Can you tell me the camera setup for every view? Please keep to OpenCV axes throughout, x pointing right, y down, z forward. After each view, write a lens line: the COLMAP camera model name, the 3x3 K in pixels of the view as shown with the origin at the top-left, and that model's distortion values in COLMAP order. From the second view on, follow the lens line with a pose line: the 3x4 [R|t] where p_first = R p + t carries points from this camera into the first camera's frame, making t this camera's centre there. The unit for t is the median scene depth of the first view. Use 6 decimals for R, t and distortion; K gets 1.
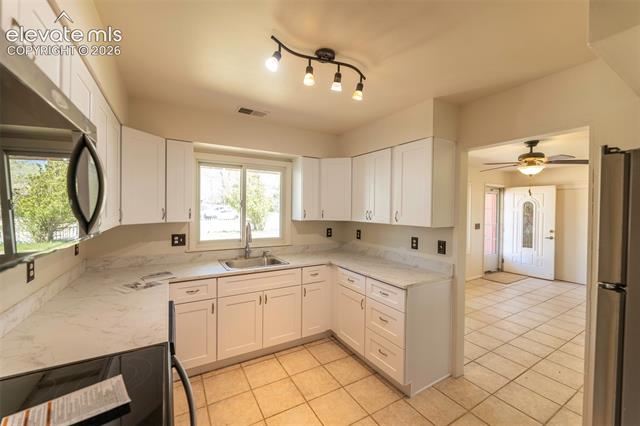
lens RADIAL K [[255.3, 0, 318.9], [0, 255.3, 211.4], [0, 0, 1]] dist [-0.001786, -0.000124]
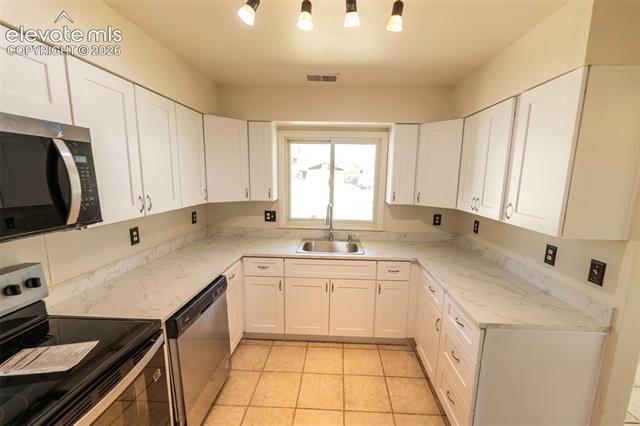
lens RADIAL K [[263.0, 0, 329.5], [0, 263.0, 217.4], [0, 0, 1]] dist [-0.002342, -0.000212]
pose [[0.846924, 0.089806, -0.524075, 0.249720], [-0.017577, 0.989823, 0.141212, -0.045219], [0.531423, -0.110384, 0.839884, 0.199136]]
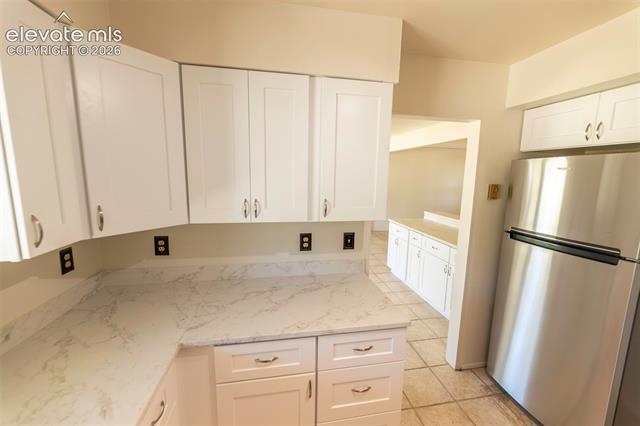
lens RADIAL K [[255.3, 0, 318.9], [0, 255.3, 211.4], [0, 0, 1]] dist [-0.001786, -0.000124]
pose [[0.347822, -0.137422, 0.927435, -0.216433], [-0.000789, 0.989157, 0.146863, -0.051818], [-0.937560, -0.051814, 0.343942, 0.749850]]
